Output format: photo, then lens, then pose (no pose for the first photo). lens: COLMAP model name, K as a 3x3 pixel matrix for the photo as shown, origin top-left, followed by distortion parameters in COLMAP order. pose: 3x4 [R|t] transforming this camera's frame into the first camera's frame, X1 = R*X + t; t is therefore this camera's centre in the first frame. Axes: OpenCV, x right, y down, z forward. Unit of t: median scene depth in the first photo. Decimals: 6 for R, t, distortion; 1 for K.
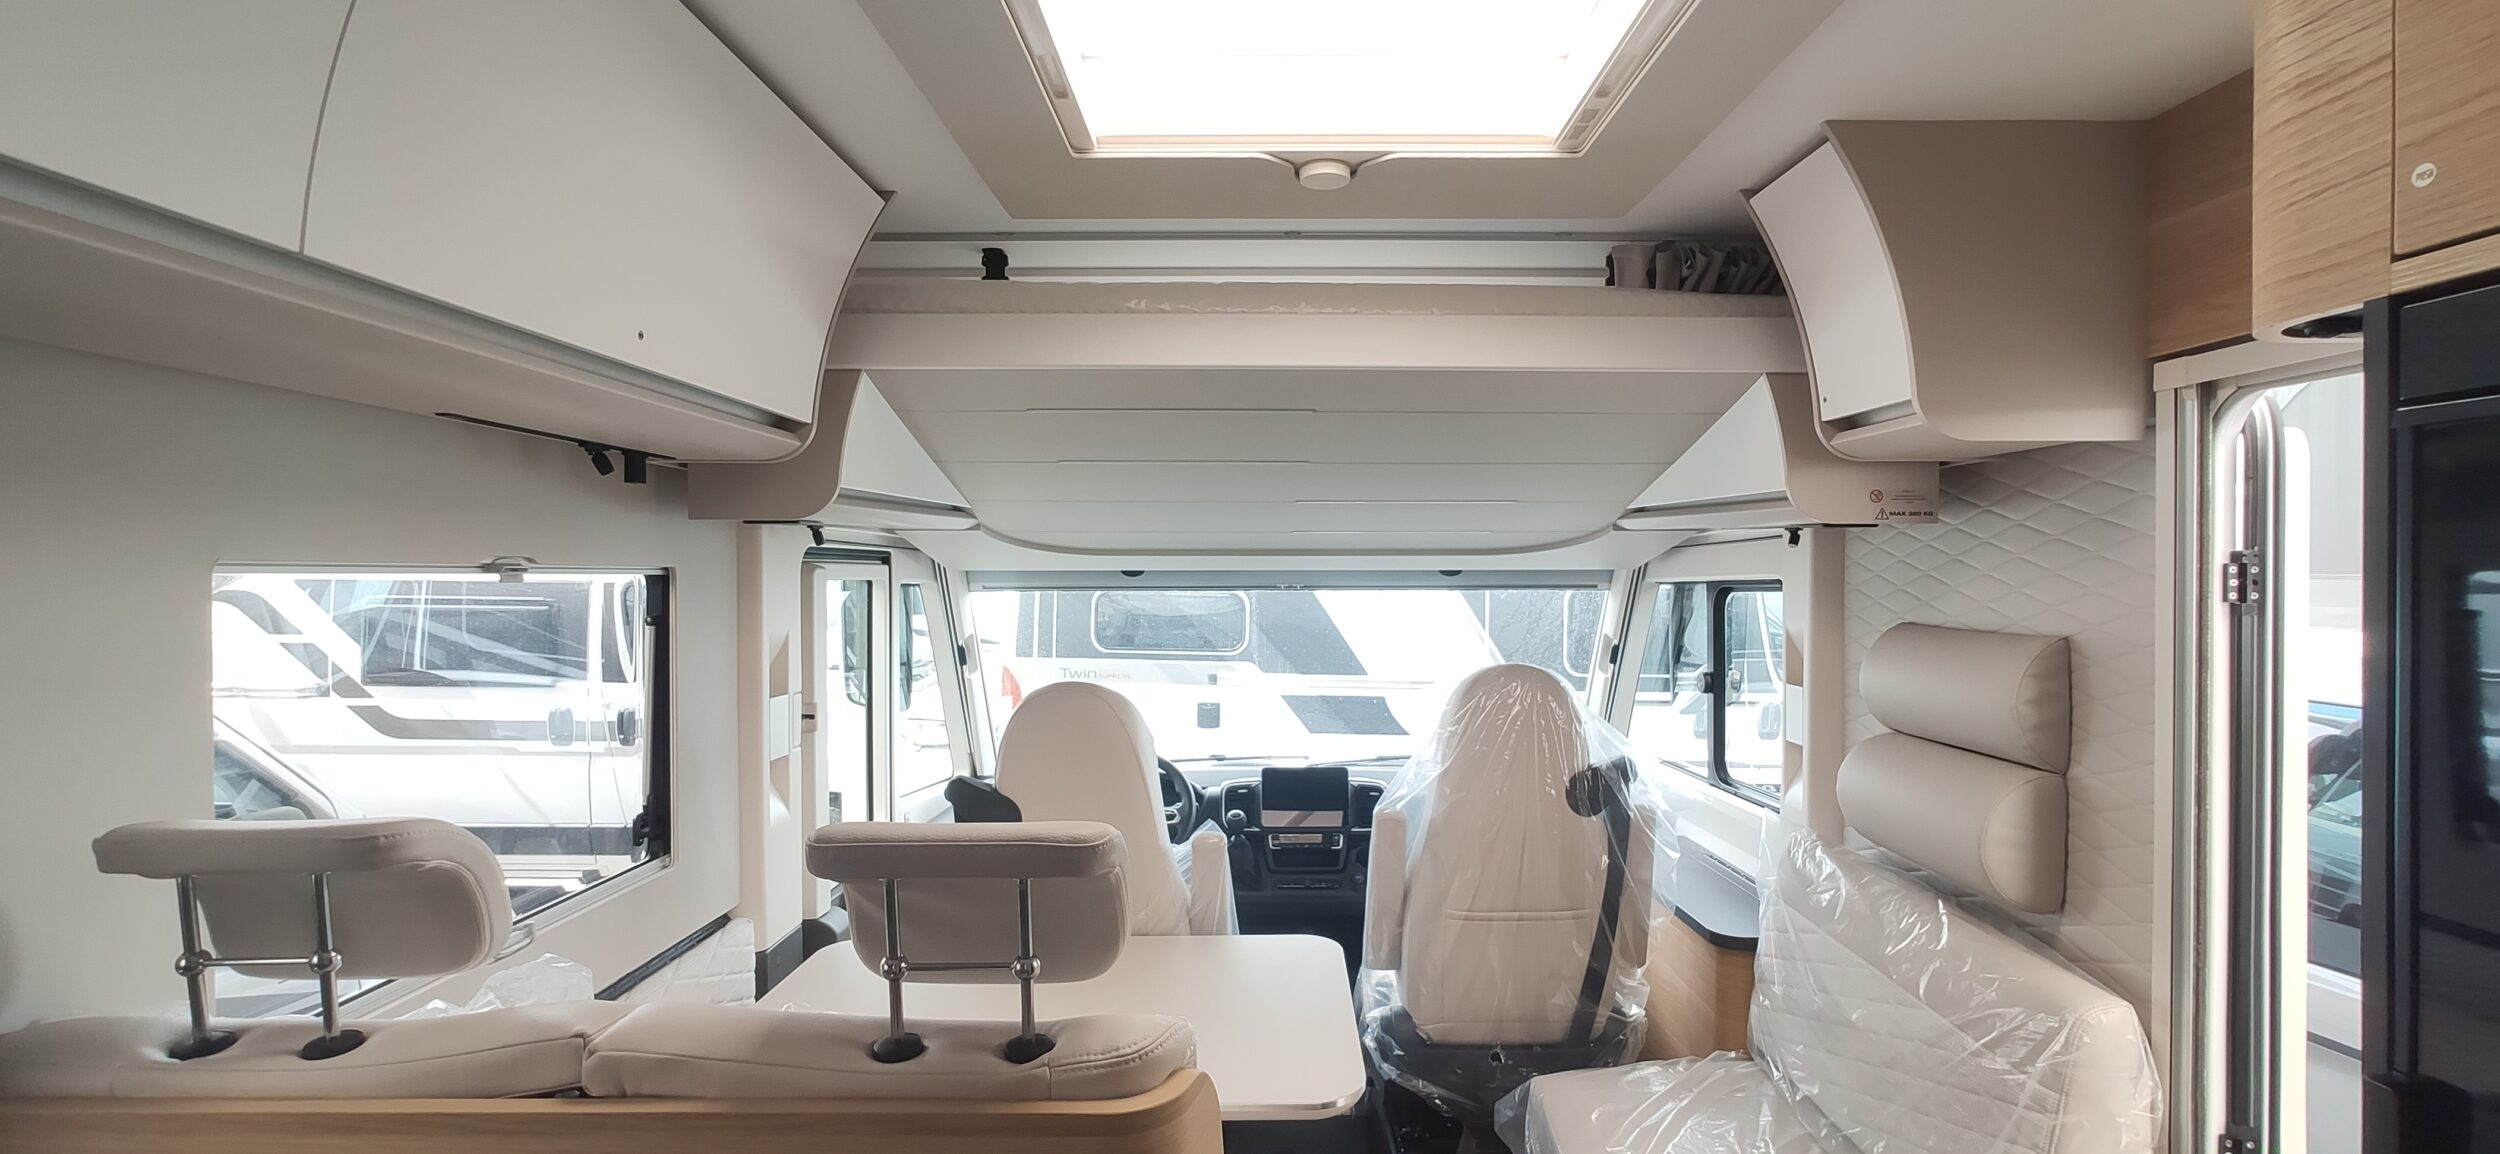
lens RADIAL K [[1083.0, 0, 1254.4], [0, 1083.0, 583.8], [0, 0, 1]] dist [-0.034539, 0.015681]
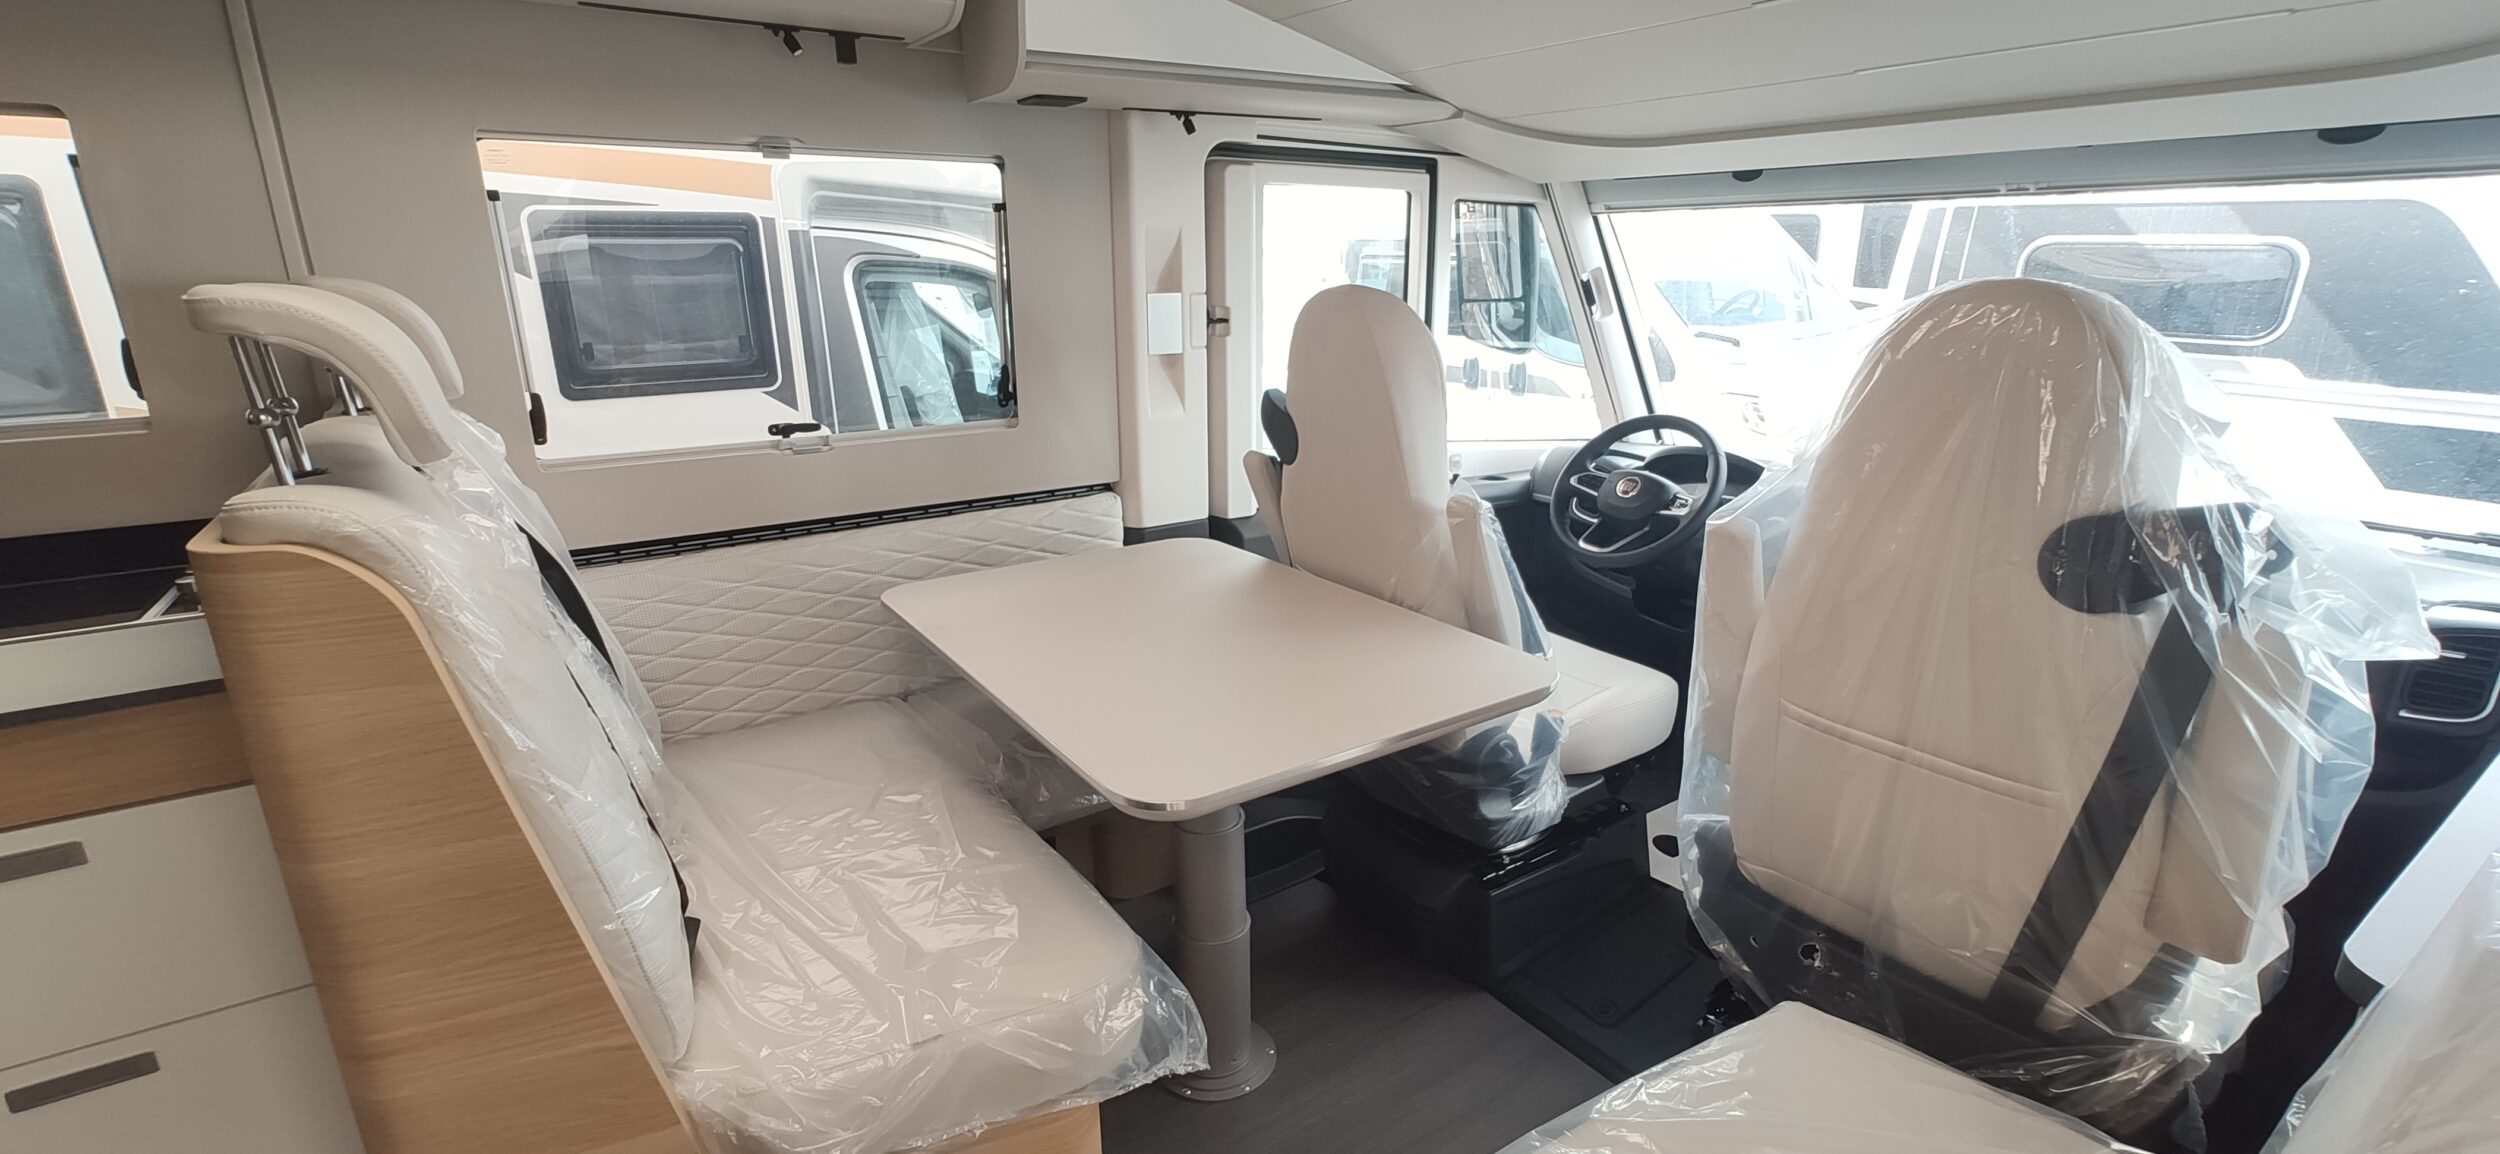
lens RADIAL K [[1083.0, 0, 1254.4], [0, 1083.0, 583.8], [0, 0, 1]] dist [-0.034539, 0.015681]
pose [[0.576973, 0.235485, -0.782080, 0.468365], [-0.006449, 0.958819, 0.283944, 0.075228], [0.816738, -0.158785, 0.554732, 0.445100]]
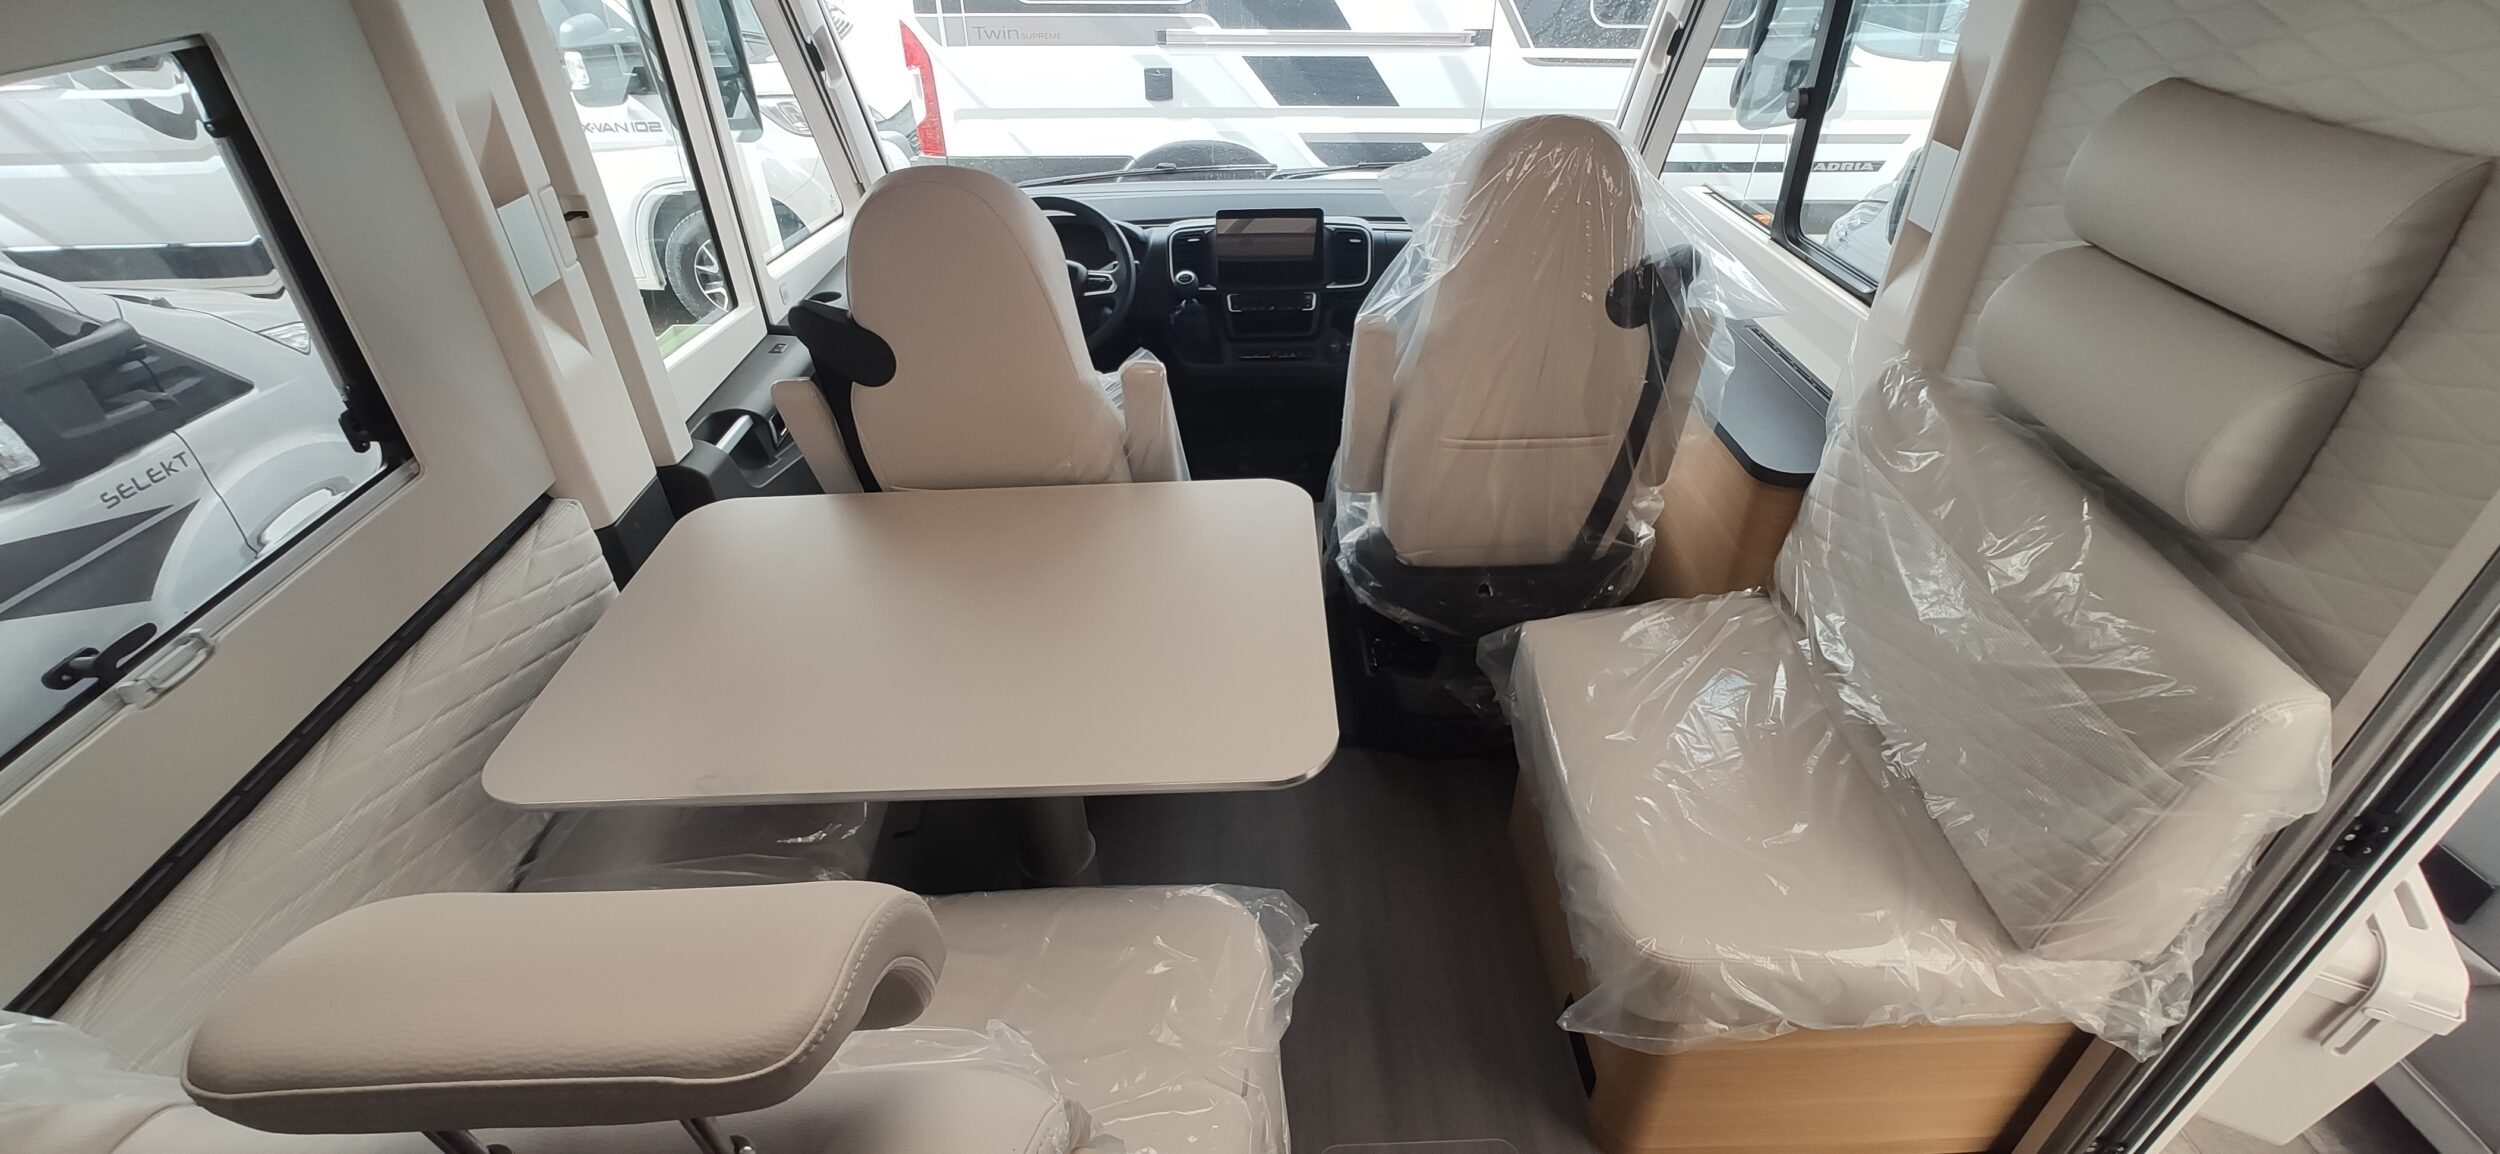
lens RADIAL K [[1074.6, 0, 1267.5], [0, 1074.6, 581.4], [0, 0, 1]] dist [-0.034232, 0.017426]
pose [[0.999135, -0.034302, 0.023498, 0.023971], [0.015105, 0.825974, 0.563506, -0.070622], [-0.038738, -0.562664, 0.825778, 0.269261]]
